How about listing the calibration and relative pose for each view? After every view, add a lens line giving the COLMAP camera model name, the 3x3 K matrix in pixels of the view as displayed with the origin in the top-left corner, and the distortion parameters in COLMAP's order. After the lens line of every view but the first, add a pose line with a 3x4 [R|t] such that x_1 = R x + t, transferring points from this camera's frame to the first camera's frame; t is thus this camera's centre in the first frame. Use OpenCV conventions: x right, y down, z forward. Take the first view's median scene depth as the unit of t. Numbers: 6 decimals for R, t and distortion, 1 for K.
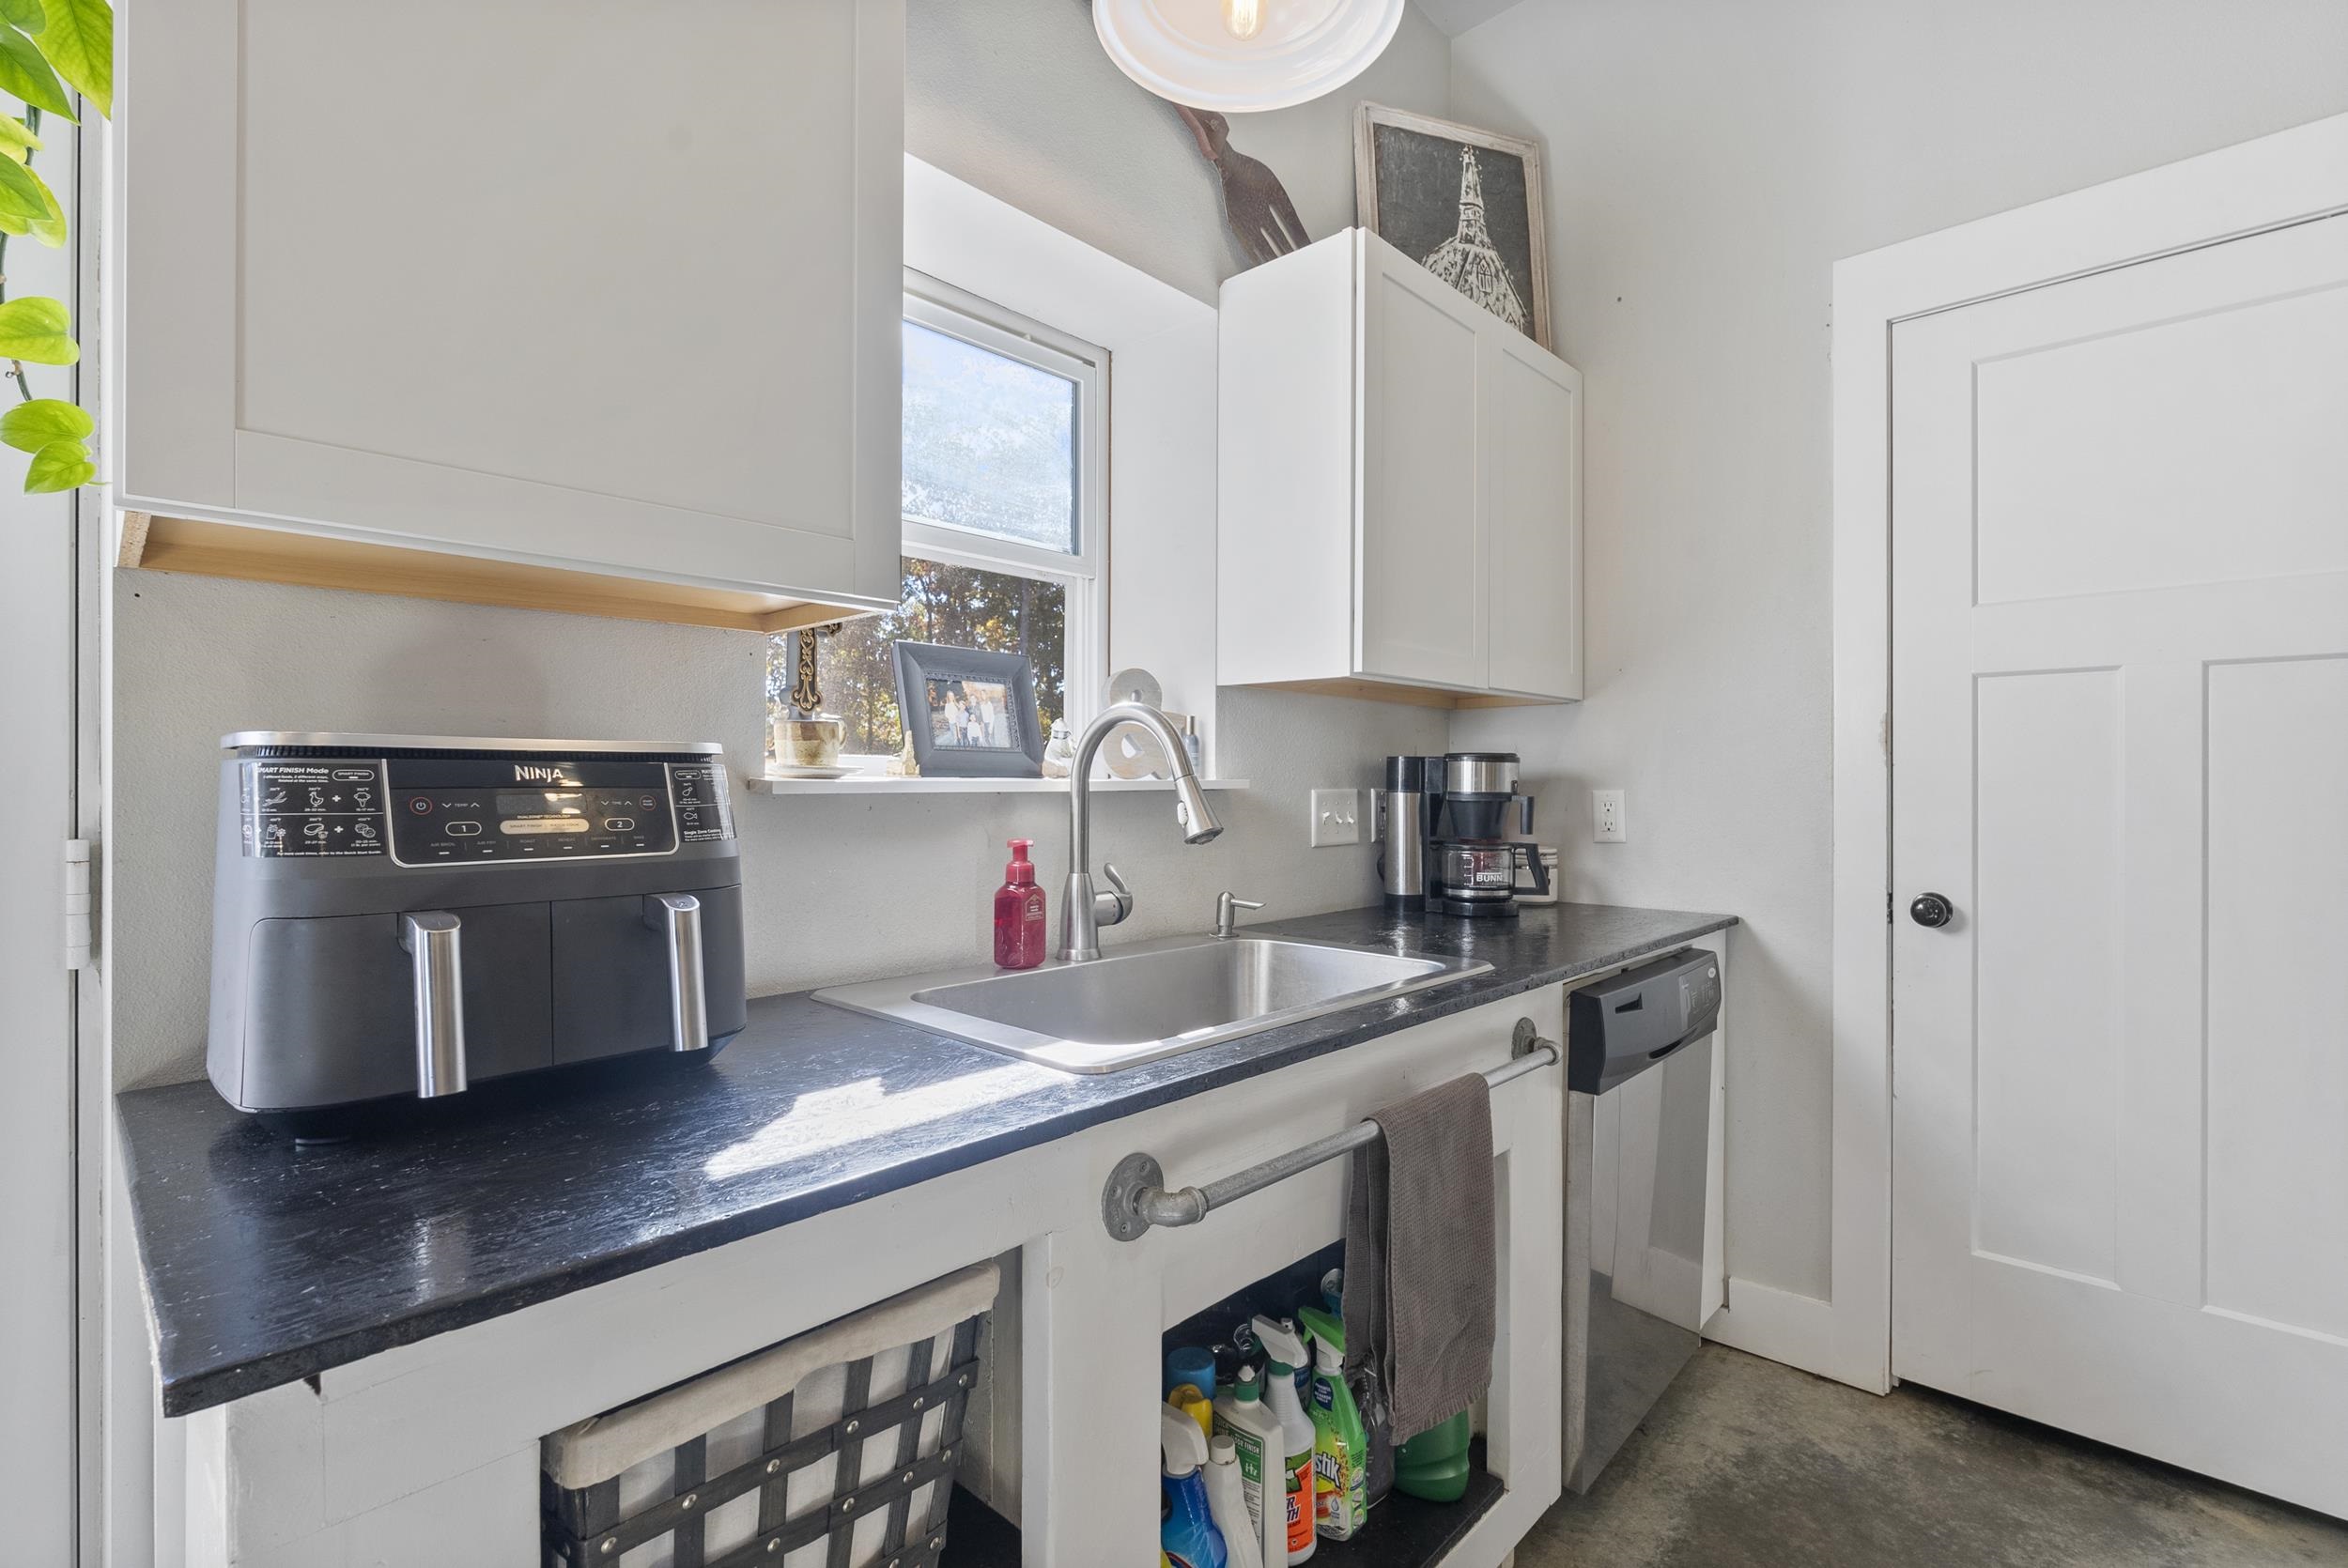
lens RADIAL K [[1066.1, 0, 1180.0], [0, 1066.1, 781.3], [0, 0, 1]] dist [-0.004304, -0.000149]
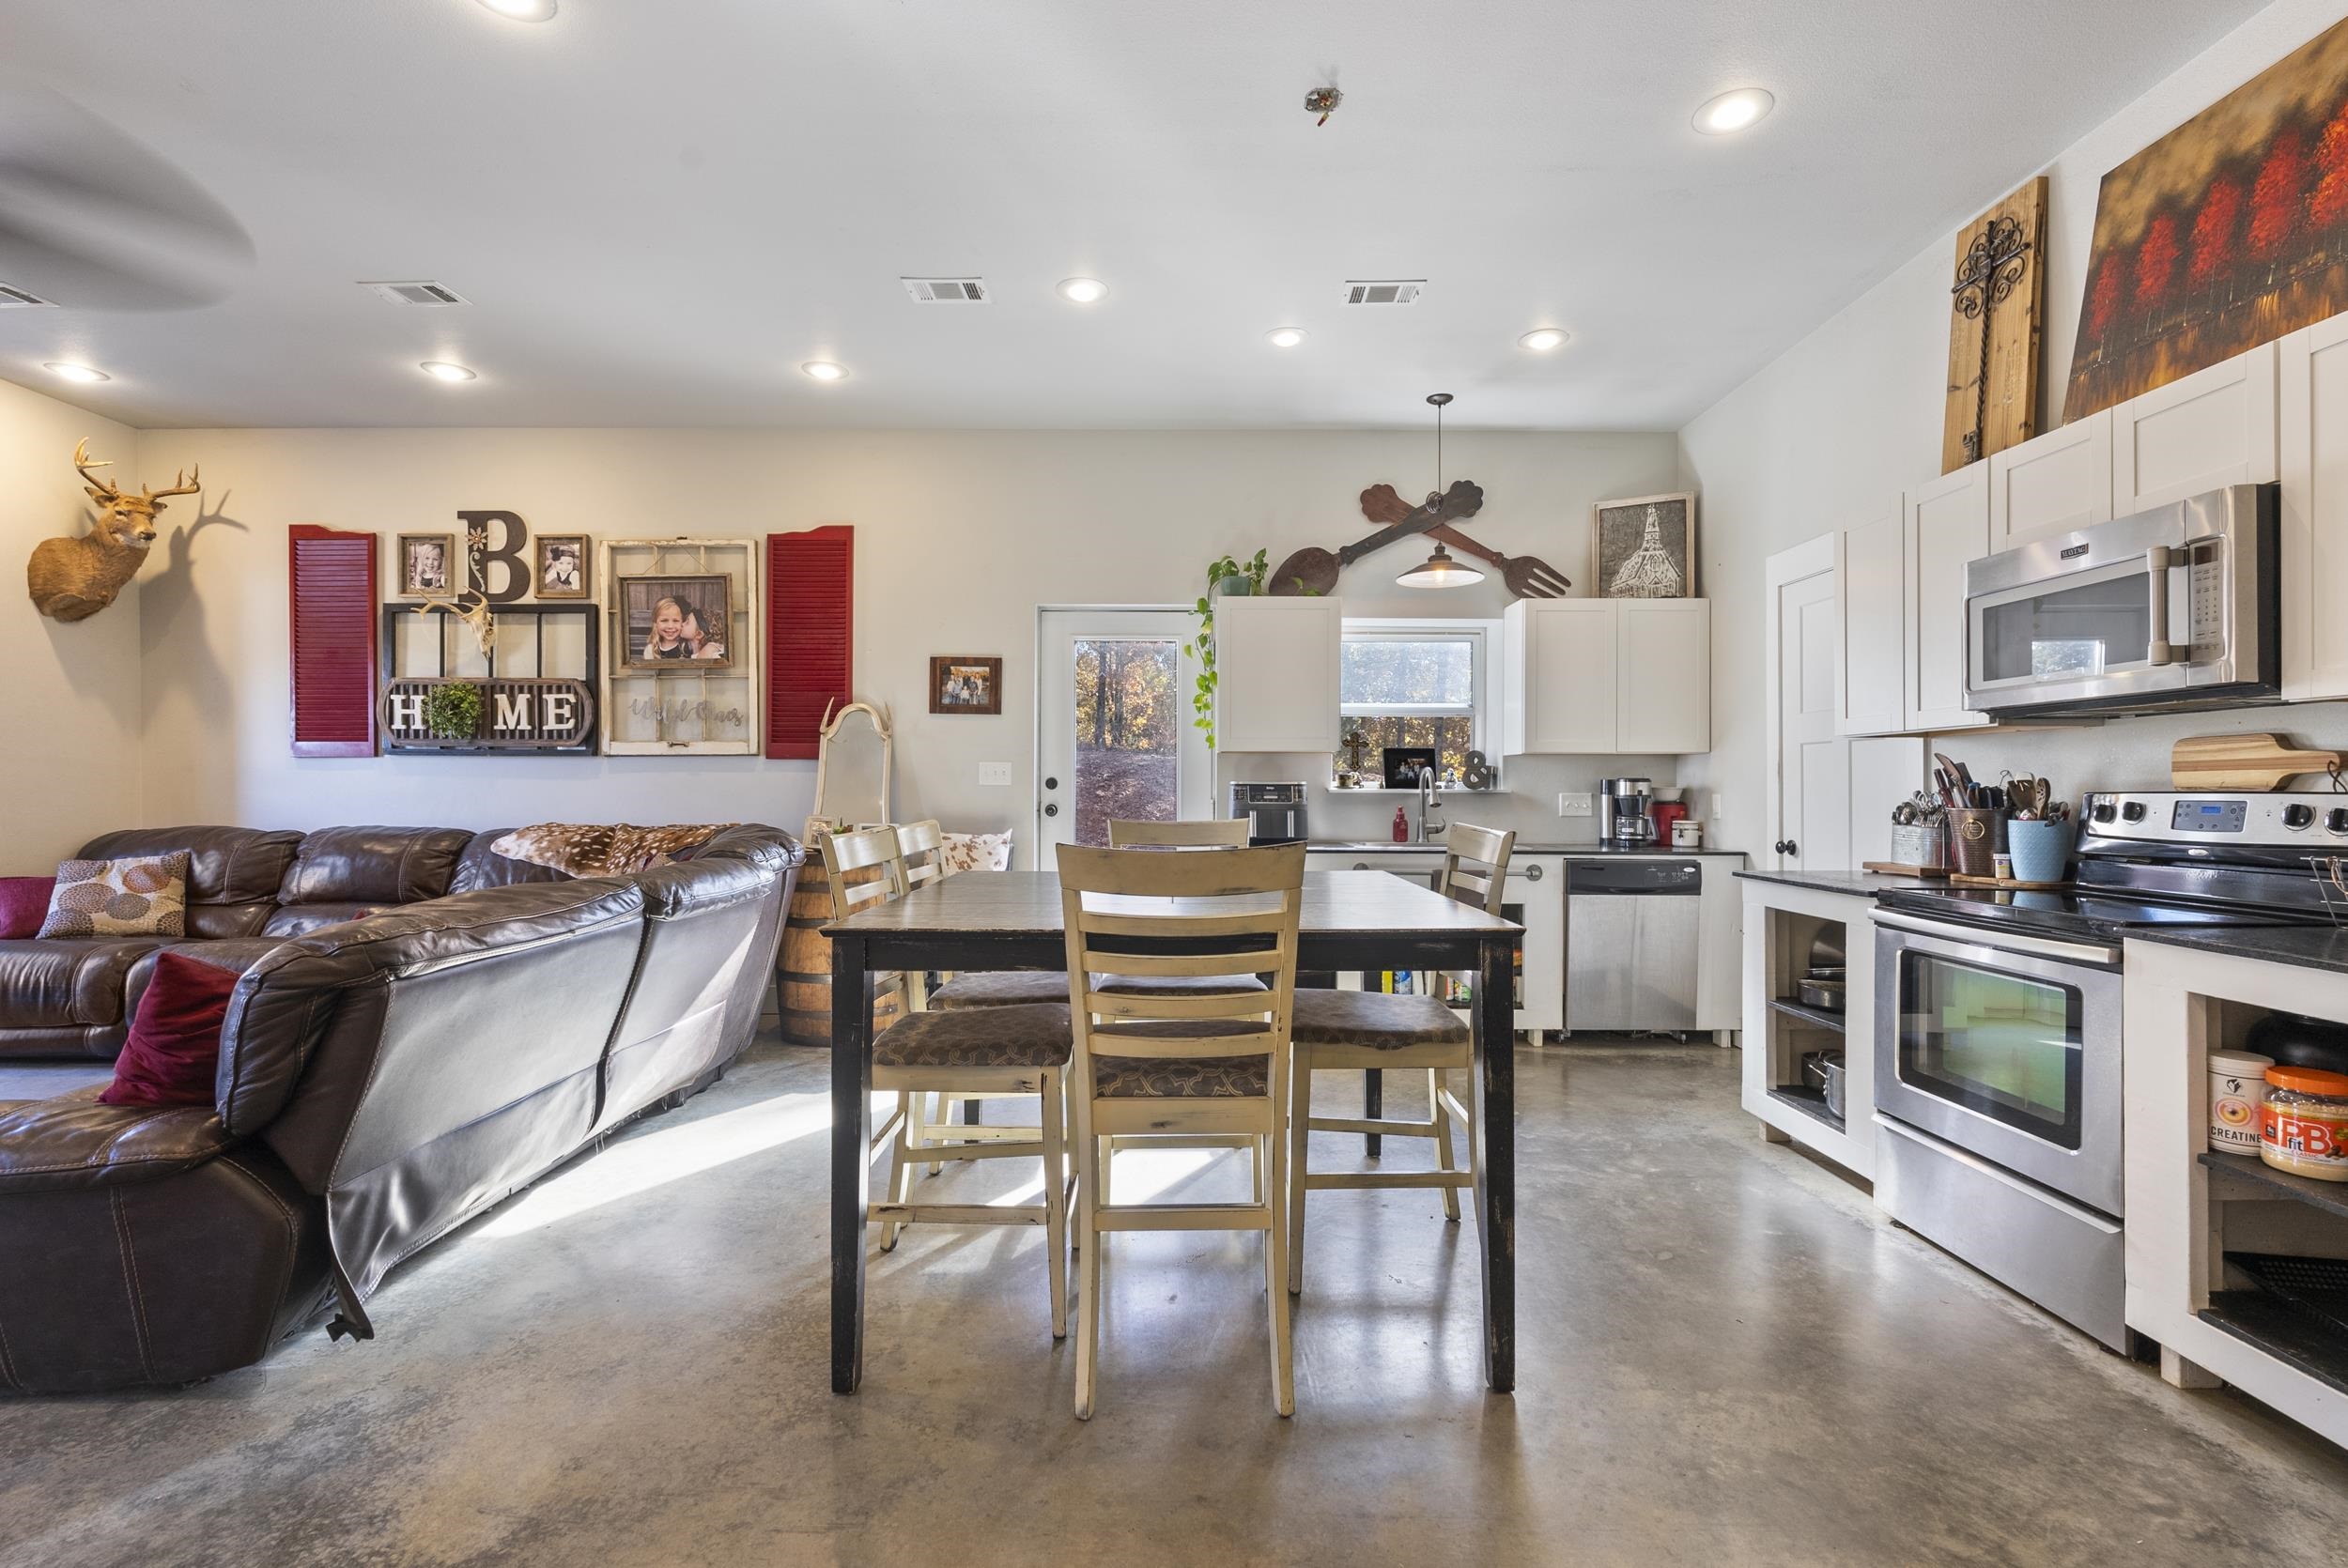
lens RADIAL K [[1033.2, 0, 1169.5], [0, 1033.2, 783.7], [0, 0, 1]] dist [-0.003883, 0.000048]
pose [[0.678478, -0.003325, -0.734614, 1.284882], [-0.000996, 0.999985, -0.005447, -0.001085], [0.734621, 0.004427, 0.678464, -1.322666]]
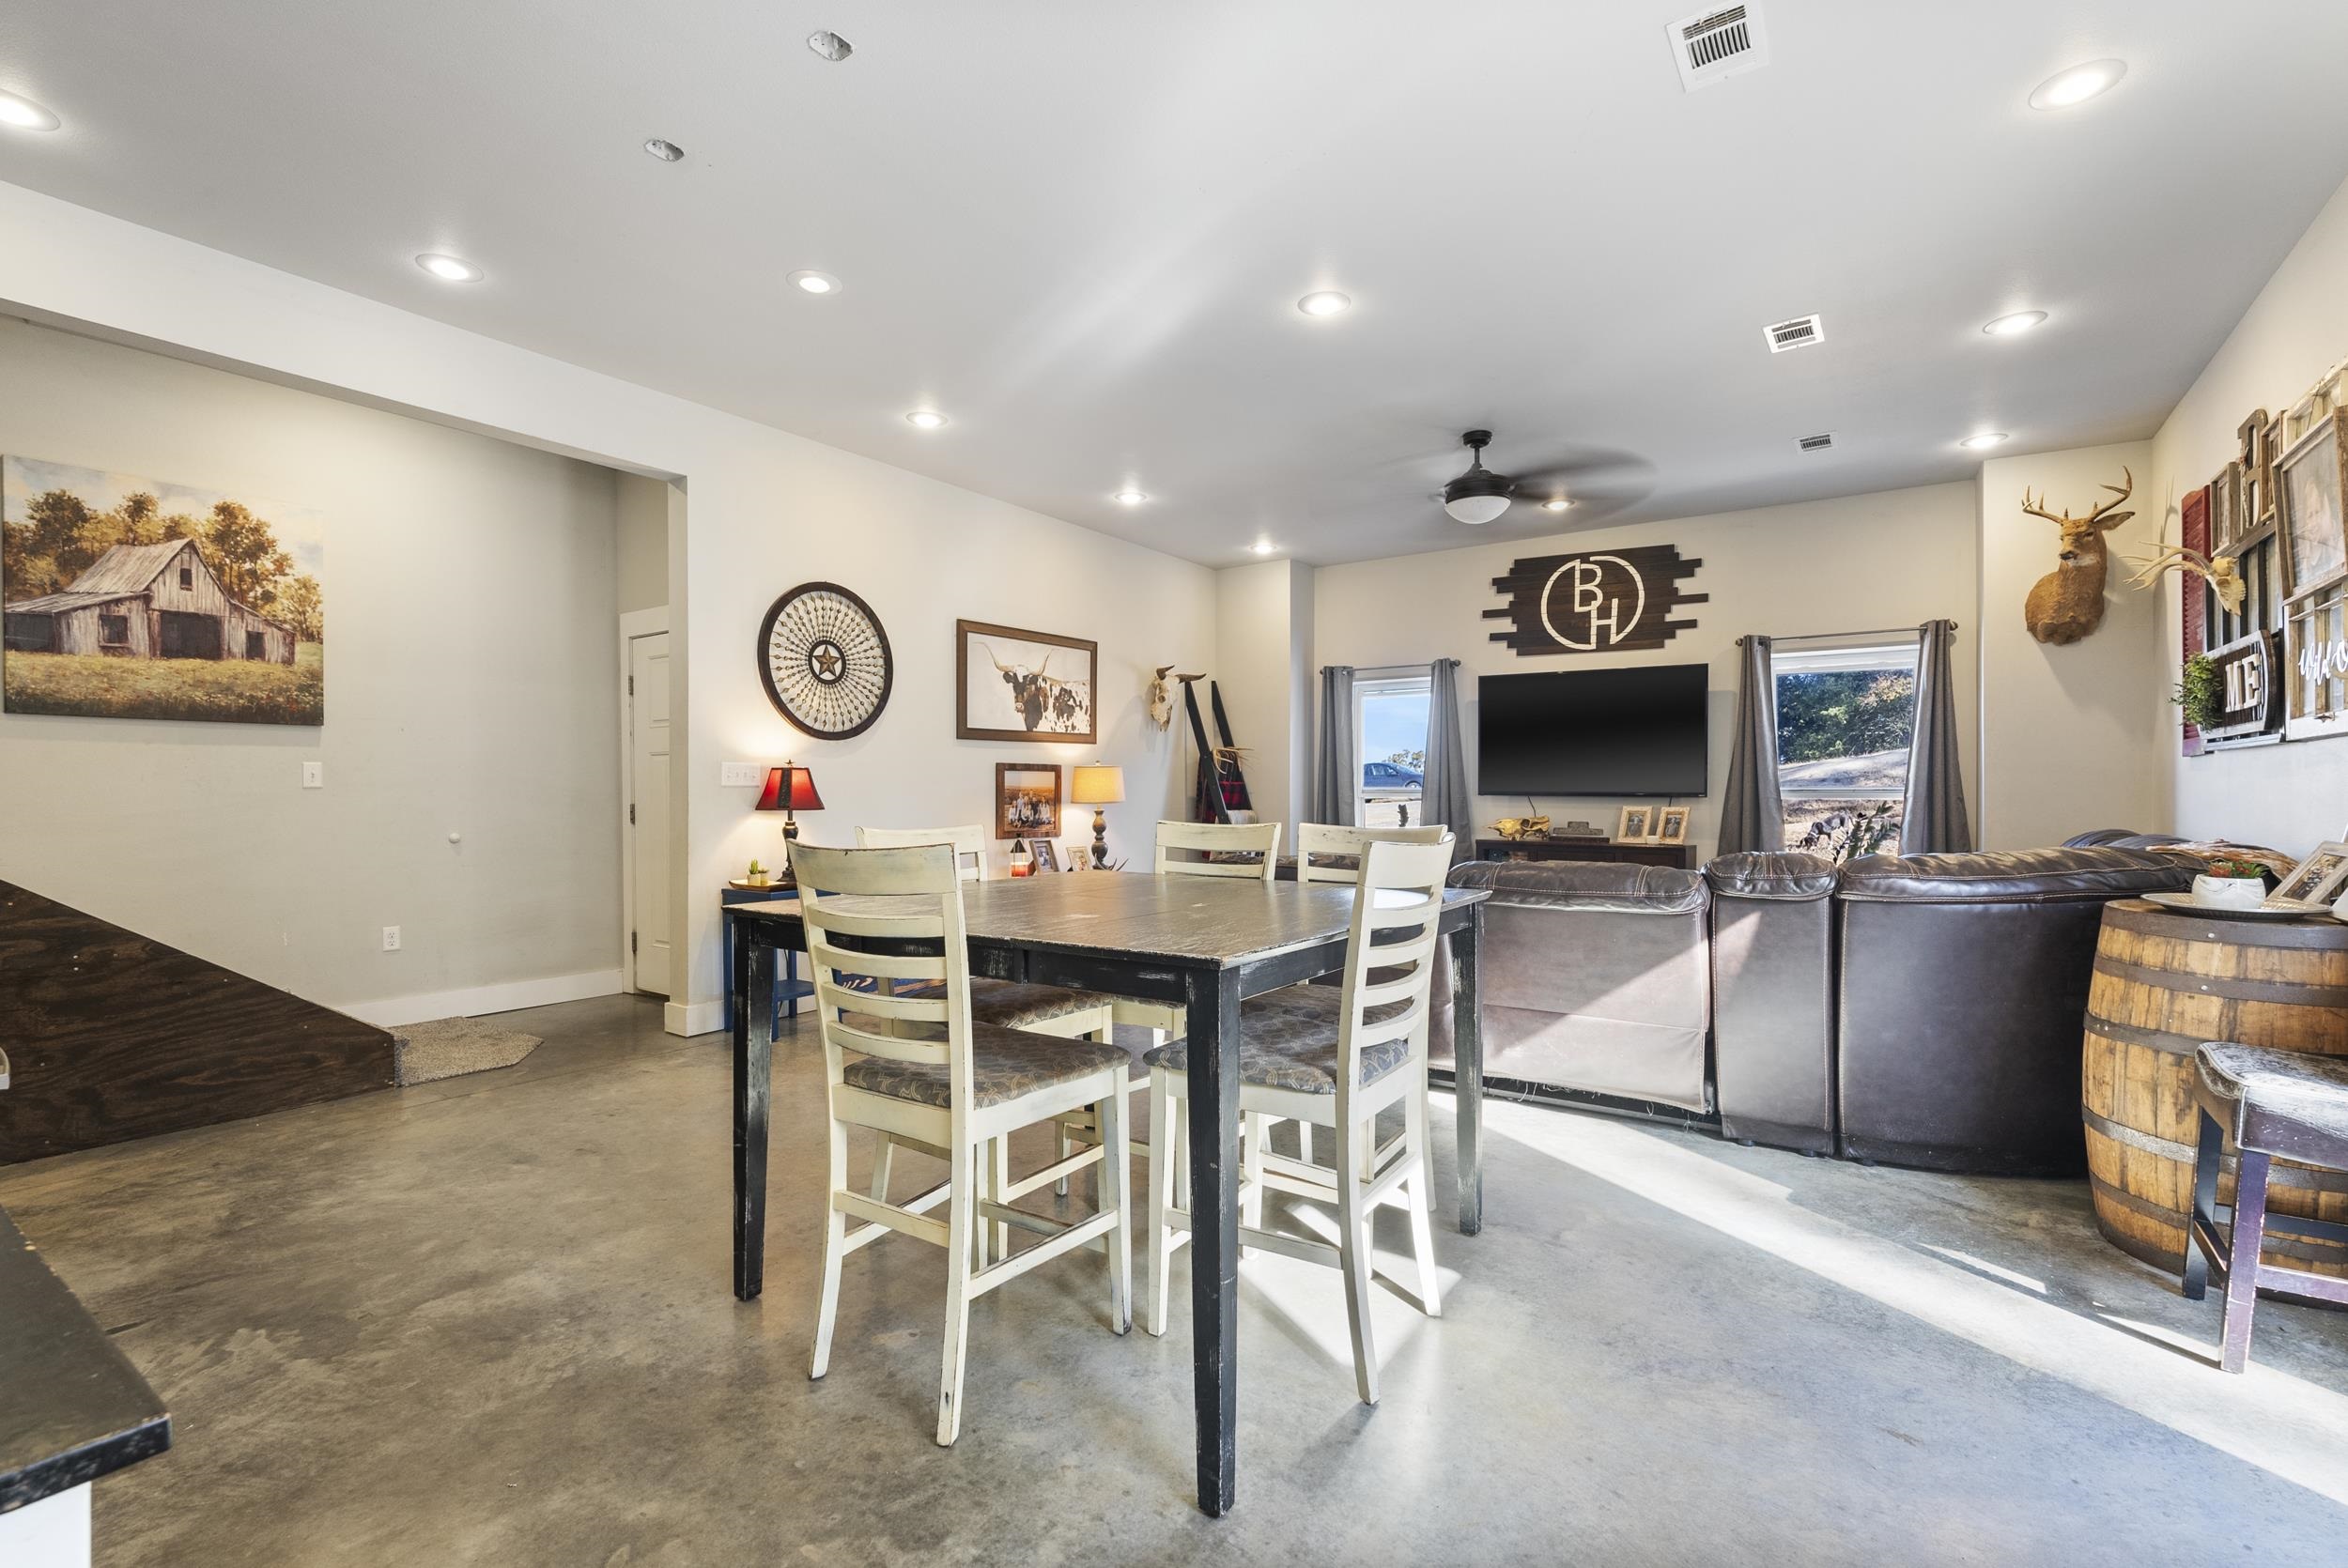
lens RADIAL K [[1040.9, 0, 1188.2], [0, 1040.9, 798.3], [0, 0, 1]] dist [0.006476, -0.004211]
pose [[-0.988973, -0.000021, -0.148098, 0.496579], [-0.001119, 0.999973, 0.007331, -0.001161], [0.148094, 0.007416, -0.988946, 0.705684]]
